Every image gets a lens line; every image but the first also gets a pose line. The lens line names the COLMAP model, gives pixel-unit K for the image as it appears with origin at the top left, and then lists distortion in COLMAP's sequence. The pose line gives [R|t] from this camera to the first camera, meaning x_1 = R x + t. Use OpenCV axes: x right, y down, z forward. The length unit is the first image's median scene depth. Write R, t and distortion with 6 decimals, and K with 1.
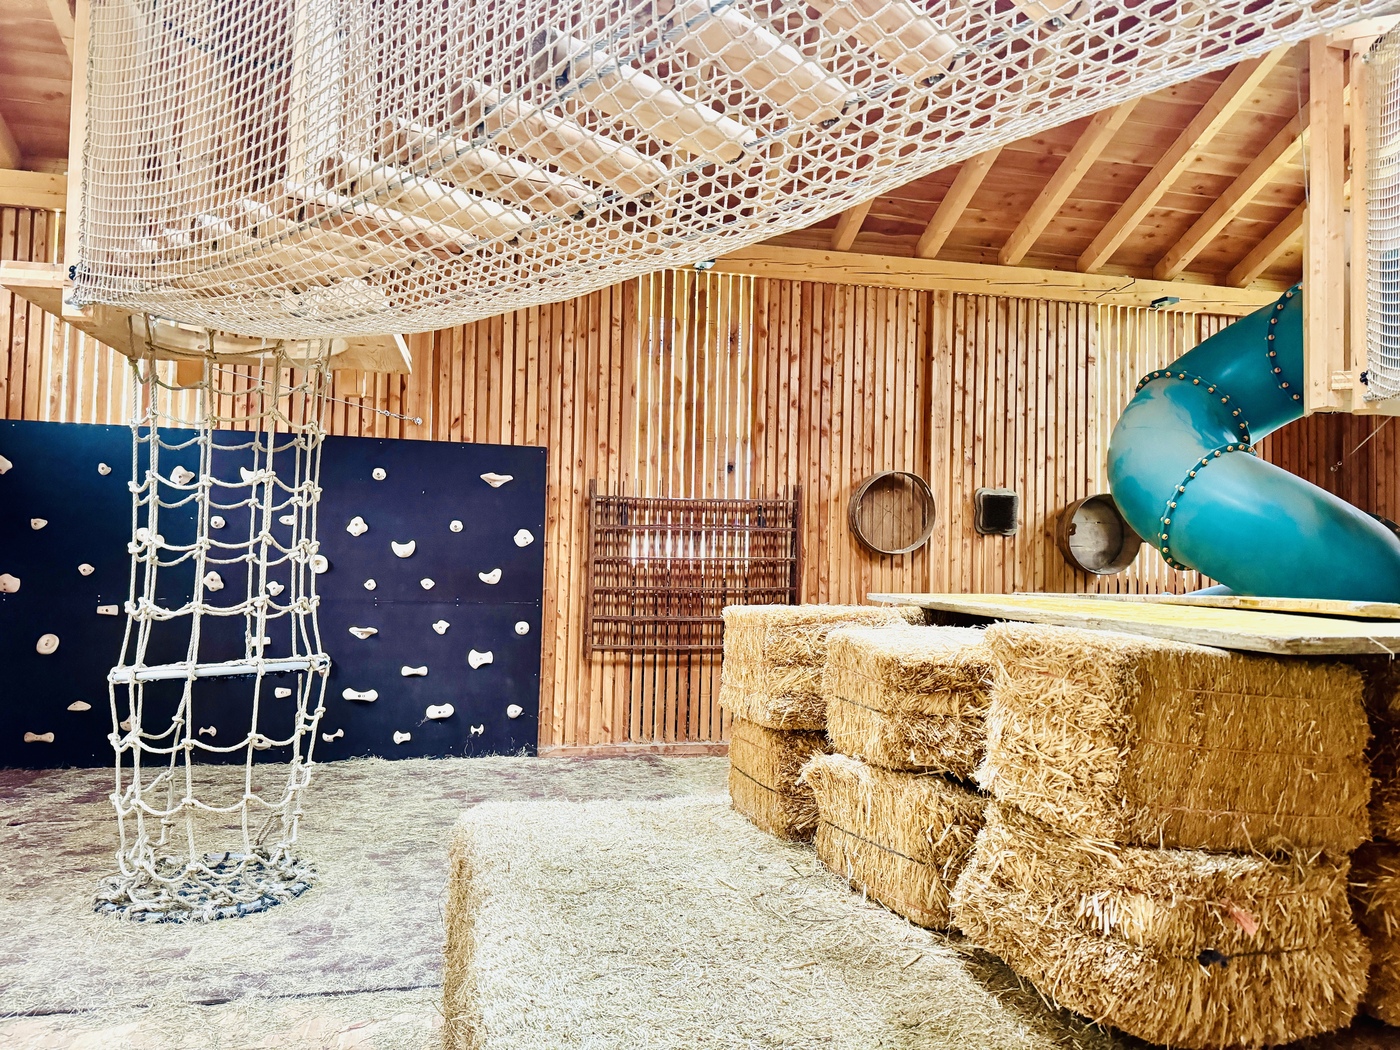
lens RADIAL K [[970.8, 0, 700.0], [0, 970.8, 525.0], [0, 0, 1]] dist [0.141656, -0.227983]
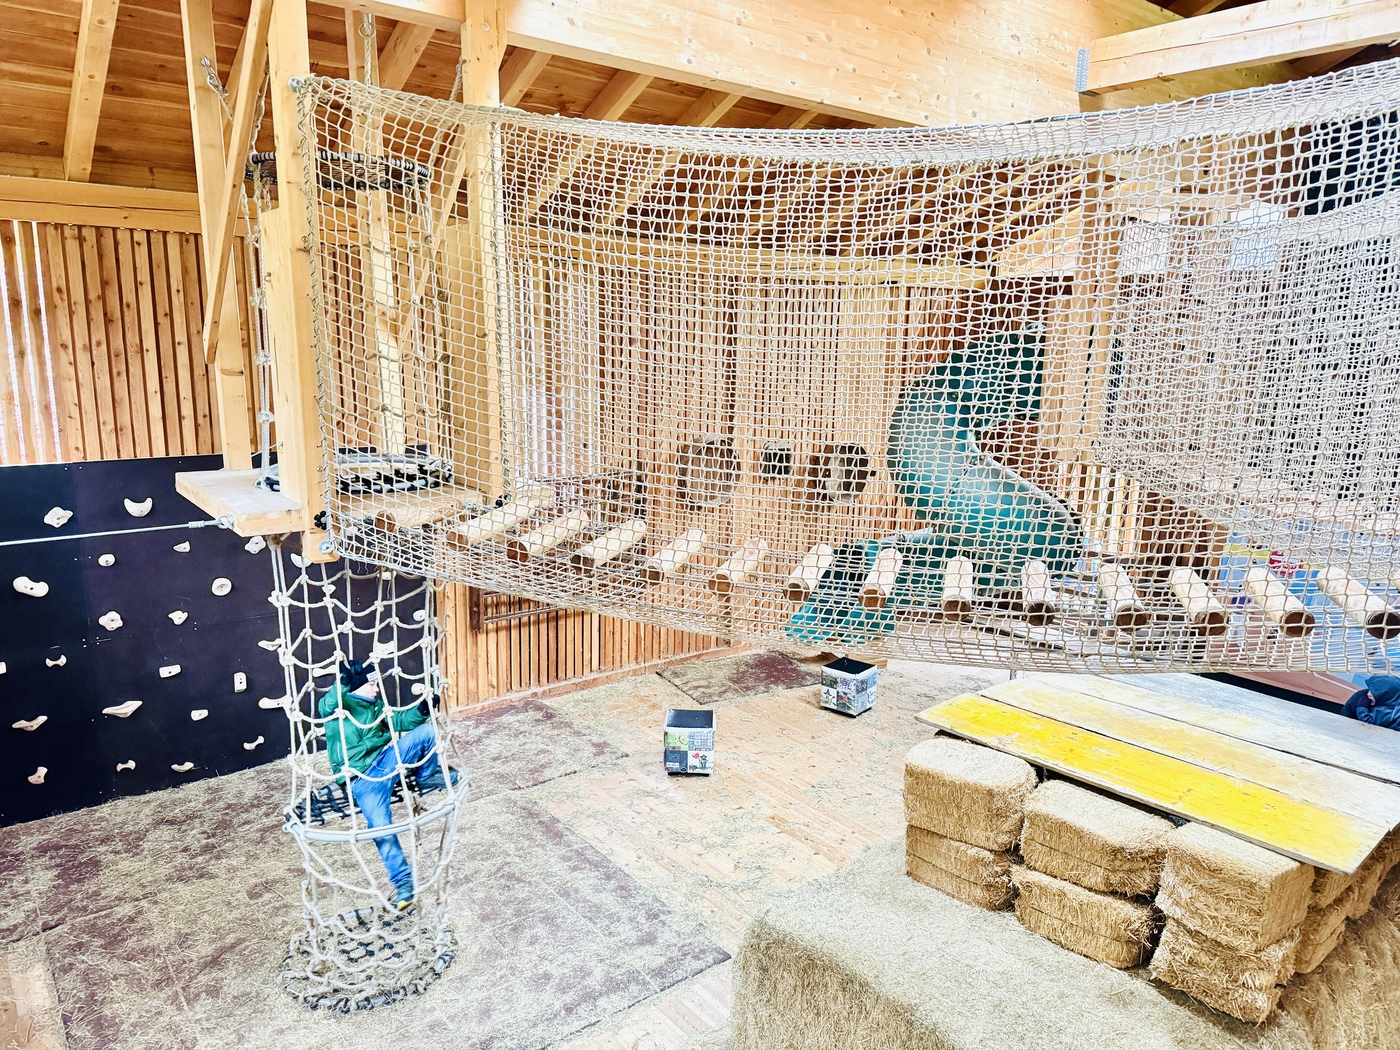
lens RADIAL K [[970.8, 0, 700.0], [0, 970.8, 525.0], [0, 0, 1]] dist [0.141656, -0.227983]
pose [[0.899507, -0.087963, 0.427960, -0.347525], [-0.017322, 0.971573, 0.236105, -0.244186], [-0.436563, -0.219792, 0.872413, -0.057973]]
